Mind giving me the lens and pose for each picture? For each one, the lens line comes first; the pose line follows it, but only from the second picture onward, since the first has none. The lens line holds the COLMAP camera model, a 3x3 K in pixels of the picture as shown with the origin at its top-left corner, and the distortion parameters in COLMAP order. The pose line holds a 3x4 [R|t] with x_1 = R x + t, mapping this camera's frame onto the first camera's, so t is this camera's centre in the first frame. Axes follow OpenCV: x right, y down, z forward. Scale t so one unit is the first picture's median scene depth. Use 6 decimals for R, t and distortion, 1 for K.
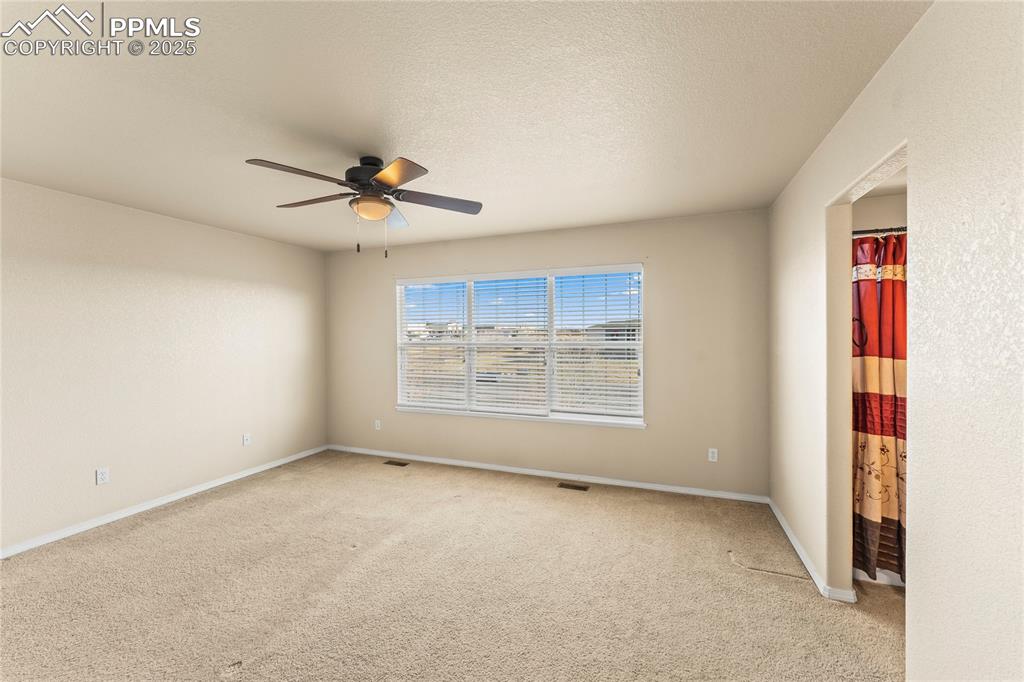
lens RADIAL K [[411.0, 0, 509.1], [0, 411.0, 331.4], [0, 0, 1]] dist [0.001755, -0.000186]
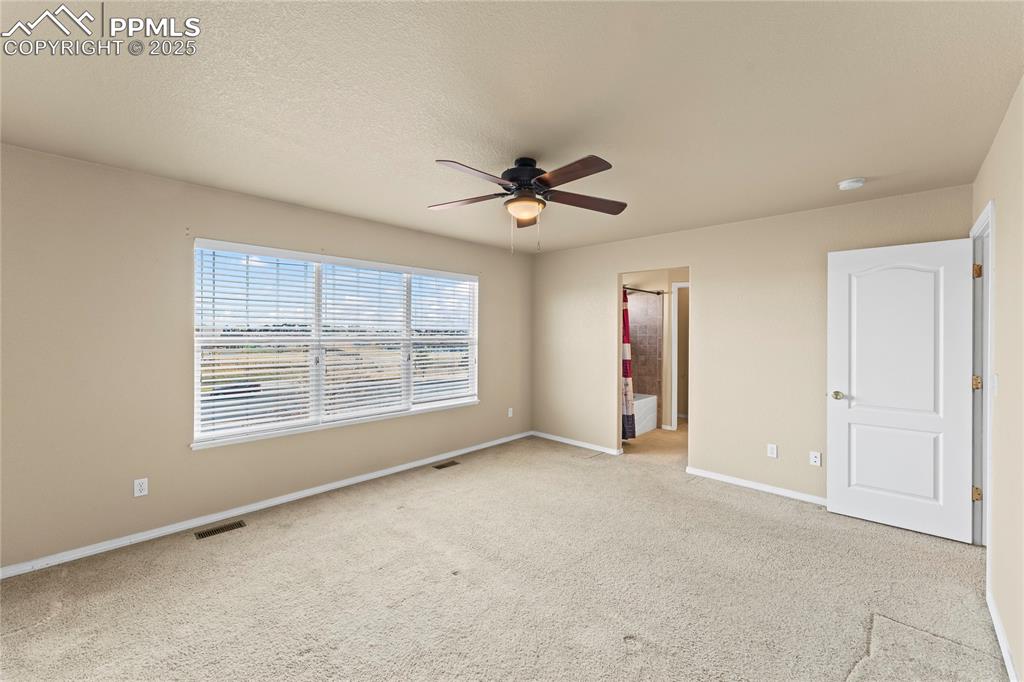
lens RADIAL K [[411.0, 0, 508.4], [0, 411.0, 339.7], [0, 0, 1]] dist [0.001755, -0.000186]
pose [[0.383691, -0.009008, 0.923418, -0.814625], [-0.013765, 0.999786, 0.015472, 0.015109], [-0.923359, -0.018648, 0.383485, 0.418260]]
